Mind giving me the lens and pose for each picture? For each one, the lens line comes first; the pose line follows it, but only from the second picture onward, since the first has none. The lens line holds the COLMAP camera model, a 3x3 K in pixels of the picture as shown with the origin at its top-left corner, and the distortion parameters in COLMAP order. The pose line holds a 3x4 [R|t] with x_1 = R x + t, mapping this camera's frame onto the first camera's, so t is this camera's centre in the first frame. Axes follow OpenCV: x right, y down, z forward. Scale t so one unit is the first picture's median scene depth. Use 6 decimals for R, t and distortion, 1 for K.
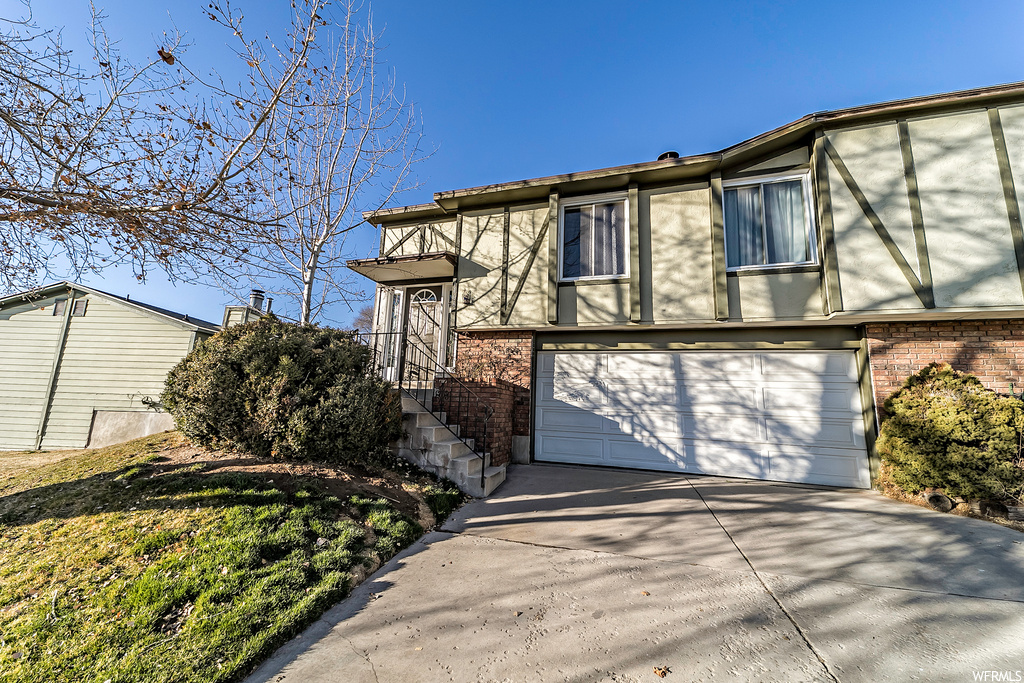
lens RADIAL K [[385.3, 0, 512.0], [0, 385.3, 341.5], [0, 0, 1]] dist [0.022394, -0.000608]
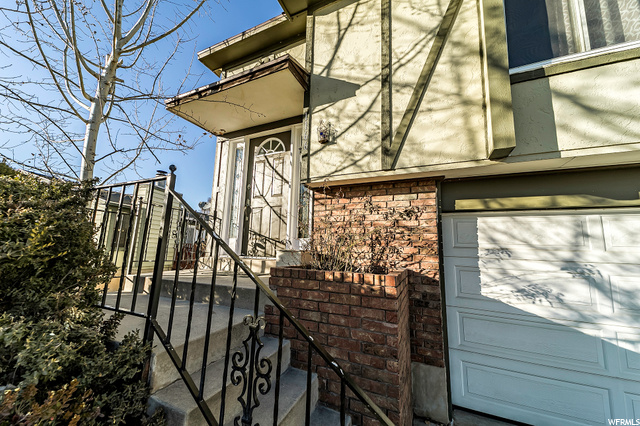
lens RADIAL K [[240.8, 0, 320.0], [0, 240.8, 213.0], [0, 0, 1]] dist [0.022394, -0.000608]
pose [[0.990129, -0.028528, -0.137222, -0.074770], [0.031403, 0.999329, 0.018830, 0.011952], [0.136593, -0.022954, 0.990361, 0.607371]]
